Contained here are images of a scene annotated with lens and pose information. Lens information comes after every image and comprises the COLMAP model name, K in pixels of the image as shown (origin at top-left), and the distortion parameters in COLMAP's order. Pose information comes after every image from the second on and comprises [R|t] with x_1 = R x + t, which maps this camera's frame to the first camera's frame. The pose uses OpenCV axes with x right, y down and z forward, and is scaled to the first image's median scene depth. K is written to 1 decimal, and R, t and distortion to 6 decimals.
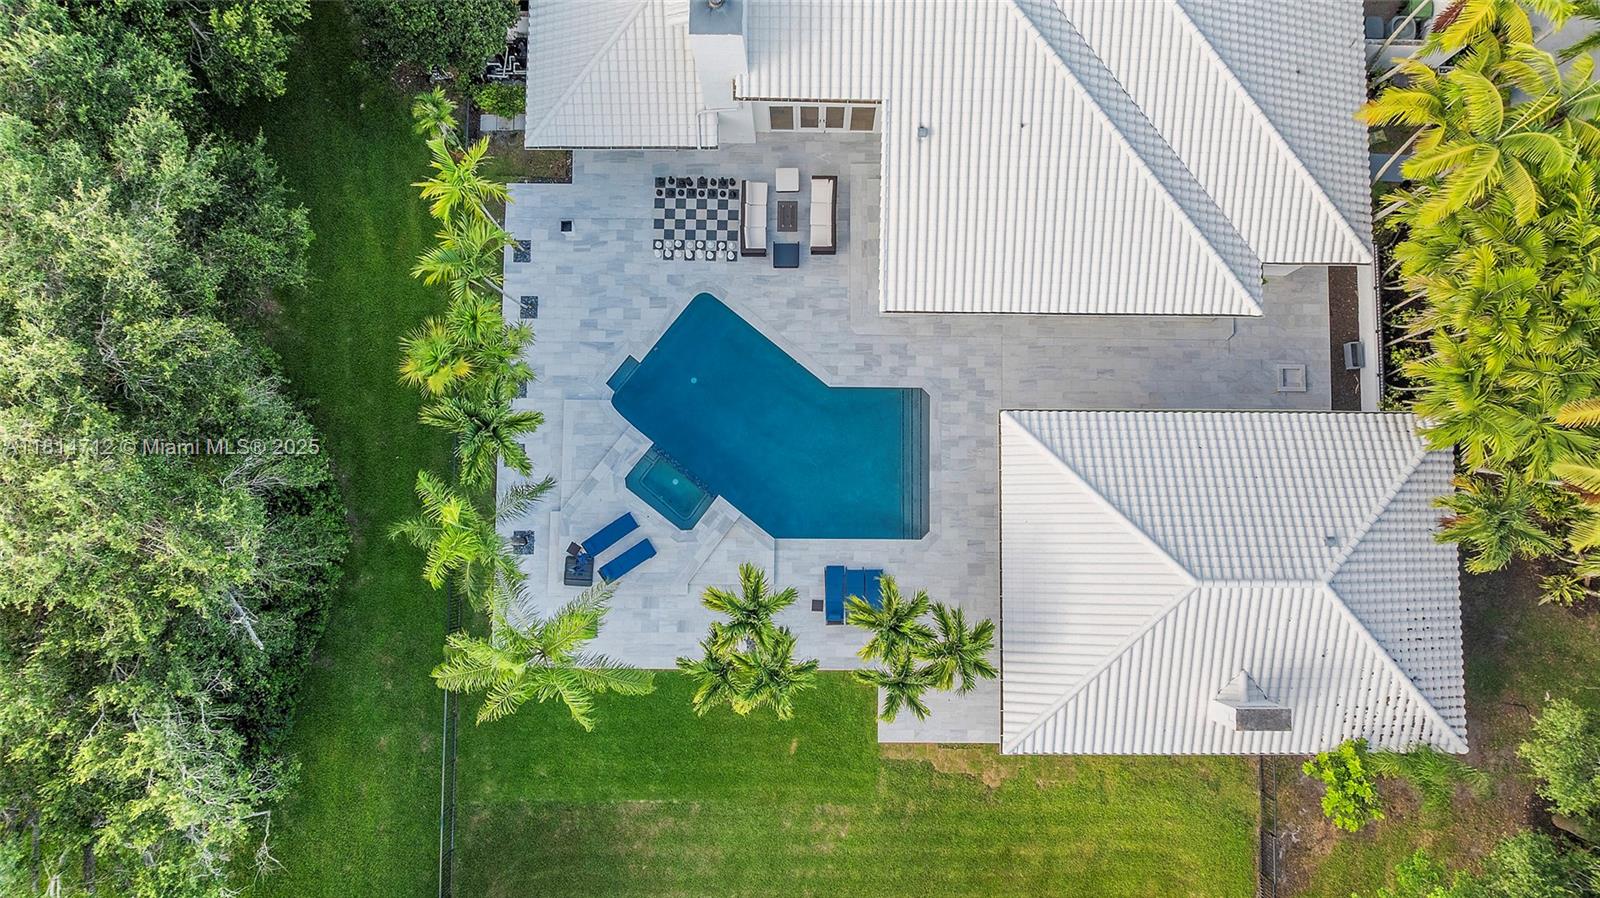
lens RADIAL K [[1166.4, 0, 810.2], [0, 1166.4, 430.3], [0, 0, 1]] dist [0.011219, 0.001157]
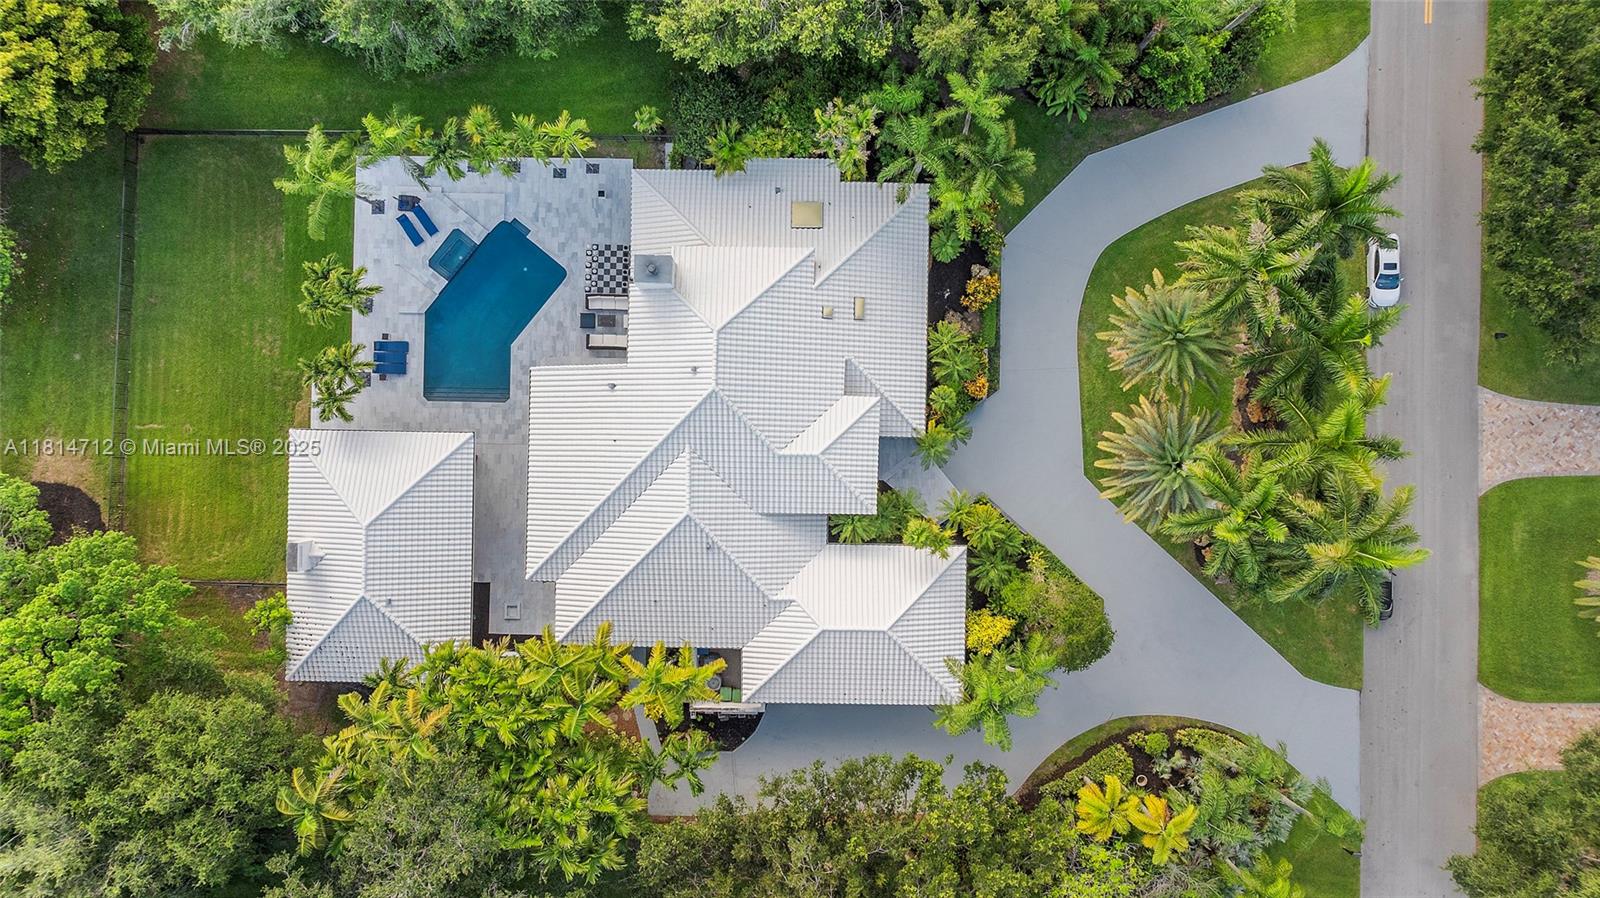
lens RADIAL K [[1166.4, 0, 810.2], [0, 1166.4, 430.3], [0, 0, 1]] dist [0.011219, 0.001157]
pose [[-0.008714, 0.999658, -0.024652, 0.181673], [-0.994297, -0.006041, 0.106479, -0.664479], [0.106294, 0.025439, 0.994009, -0.679337]]
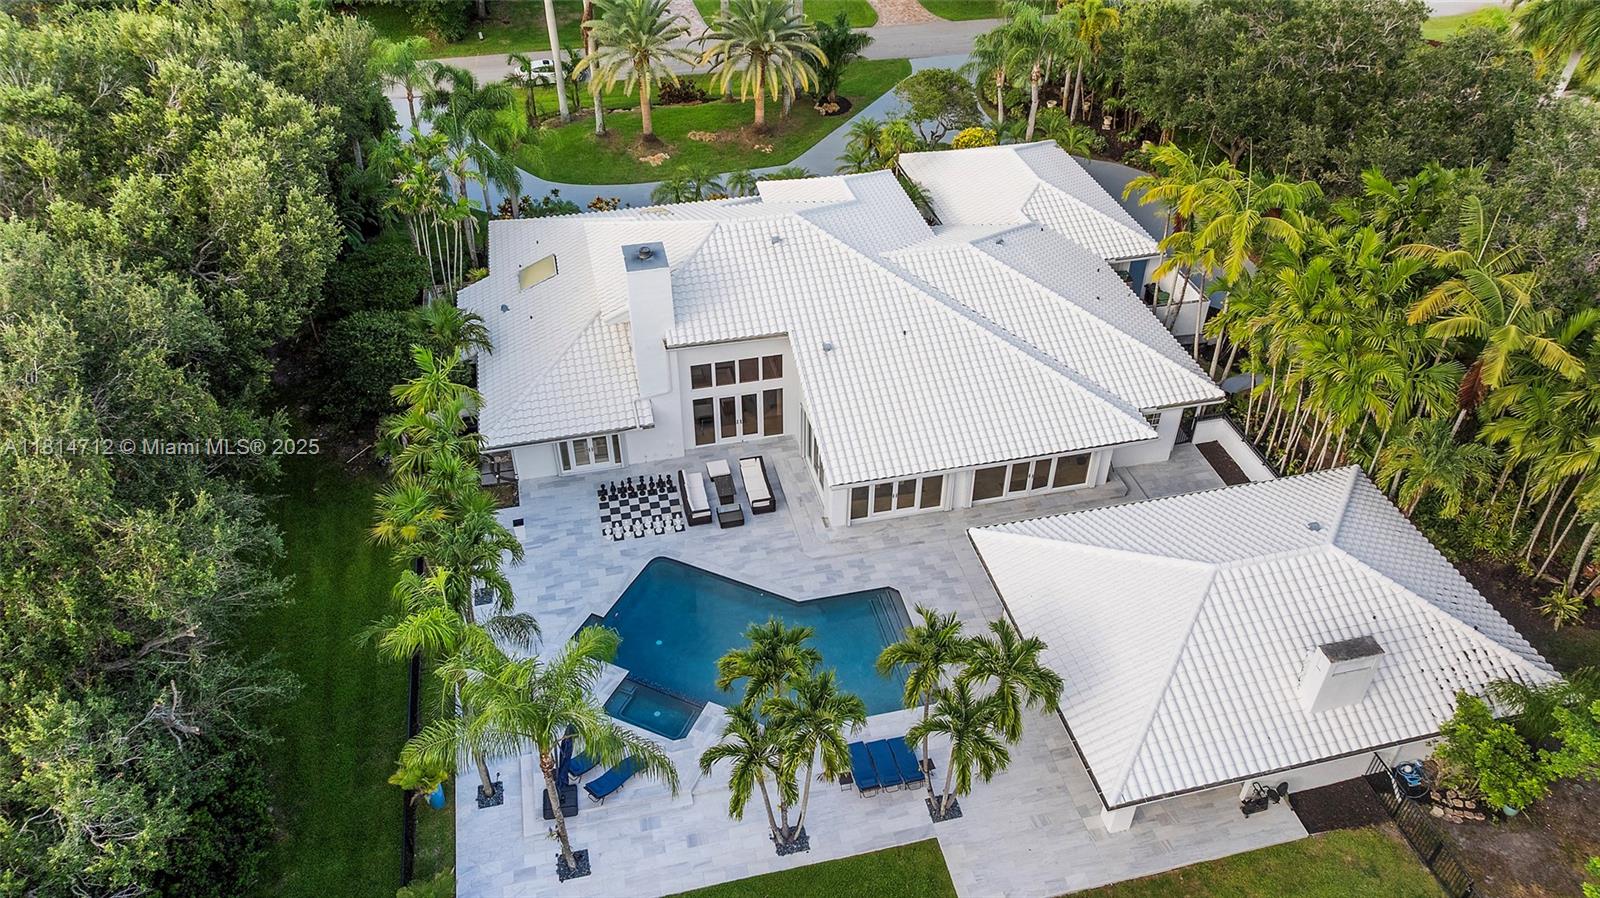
lens RADIAL K [[1166.4, 0, 810.2], [0, 1166.4, 430.3], [0, 0, 1]] dist [0.011219, 0.001157]
pose [[0.970825, -0.144520, 0.191345, -0.141810], [0.238397, 0.667585, -0.705335, 0.562745], [-0.025804, 0.730373, 0.682561, 0.218194]]
